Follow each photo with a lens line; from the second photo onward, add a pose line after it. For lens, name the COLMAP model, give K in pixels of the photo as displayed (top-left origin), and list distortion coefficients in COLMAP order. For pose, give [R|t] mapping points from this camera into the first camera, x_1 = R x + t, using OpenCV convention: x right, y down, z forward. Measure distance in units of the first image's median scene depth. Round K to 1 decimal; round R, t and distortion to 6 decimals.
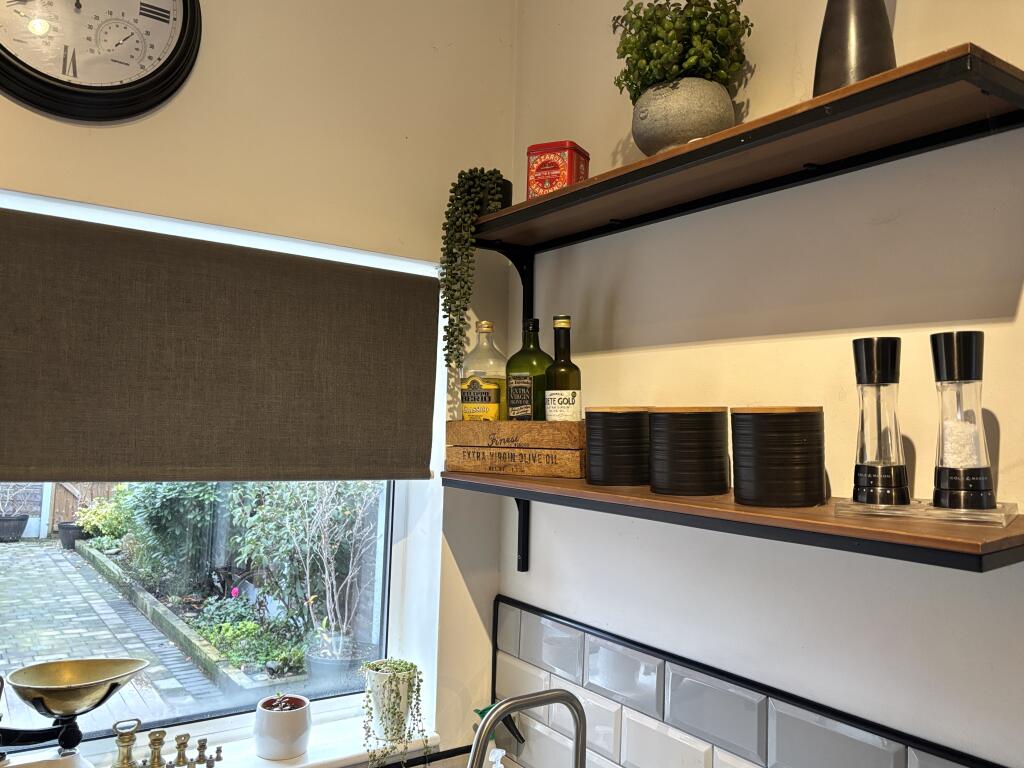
lens RADIAL K [[802.3, 0, 511.0], [0, 802.3, 383.5], [0, 0, 1]] dist [0.000417, -0.002418]
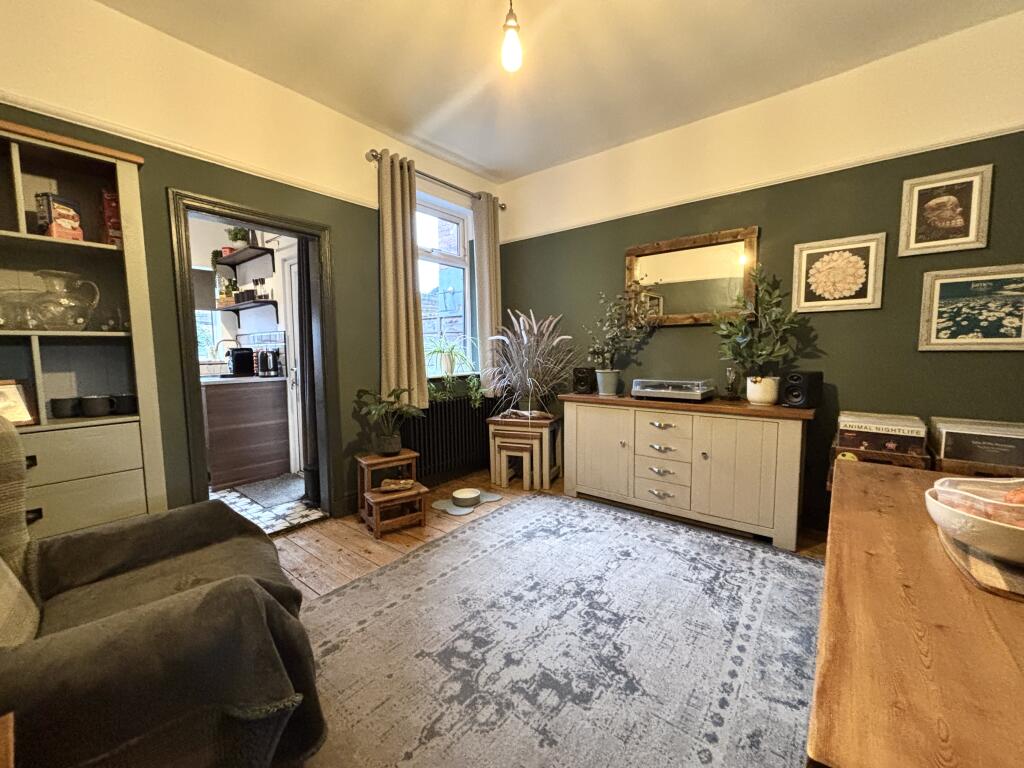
lens RADIAL K [[416.7, 0, 507.2], [0, 416.7, 383.0], [0, 0, 1]] dist [-0.007529, 0.000068]
pose [[0.962215, -0.059719, 0.265660, 1.055757], [0.022879, 0.989934, 0.139668, 0.274930], [-0.271327, -0.128313, 0.953896, -2.316202]]
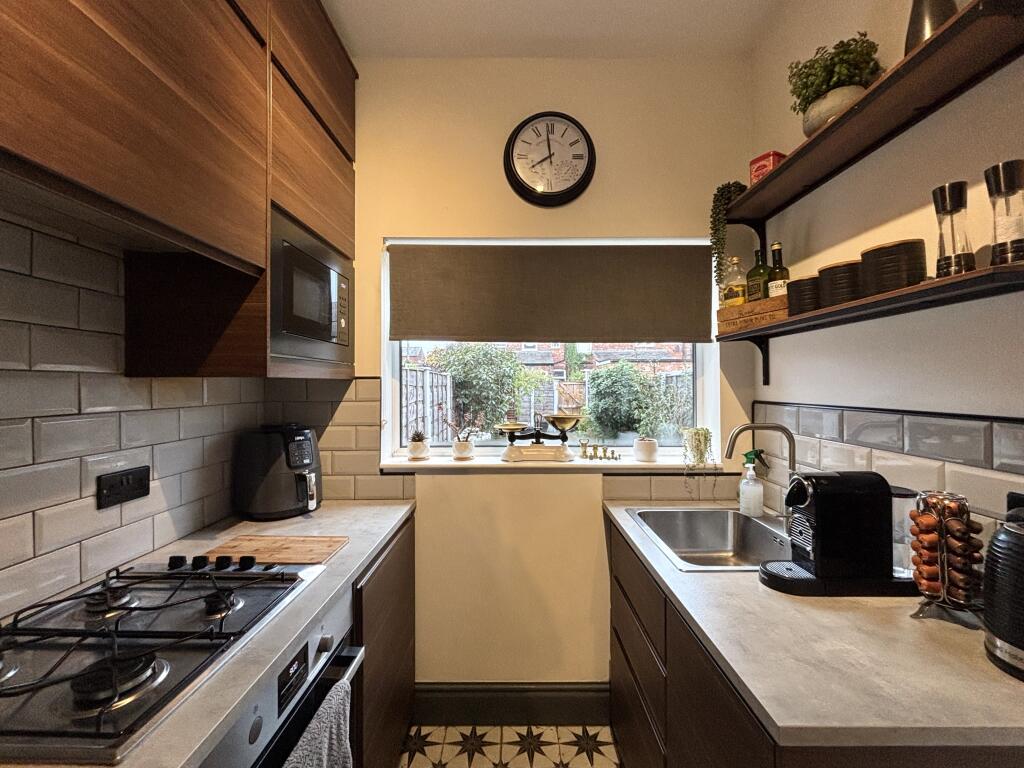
lens RADIAL K [[416.7, 0, 513.6], [0, 416.7, 379.7], [0, 0, 1]] dist [-0.007529, 0.000068]
pose [[0.813706, -0.039552, -0.579929, 0.113885], [0.058463, 0.998192, 0.013951, 0.190452], [0.578329, -0.045256, 0.814547, -0.202214]]
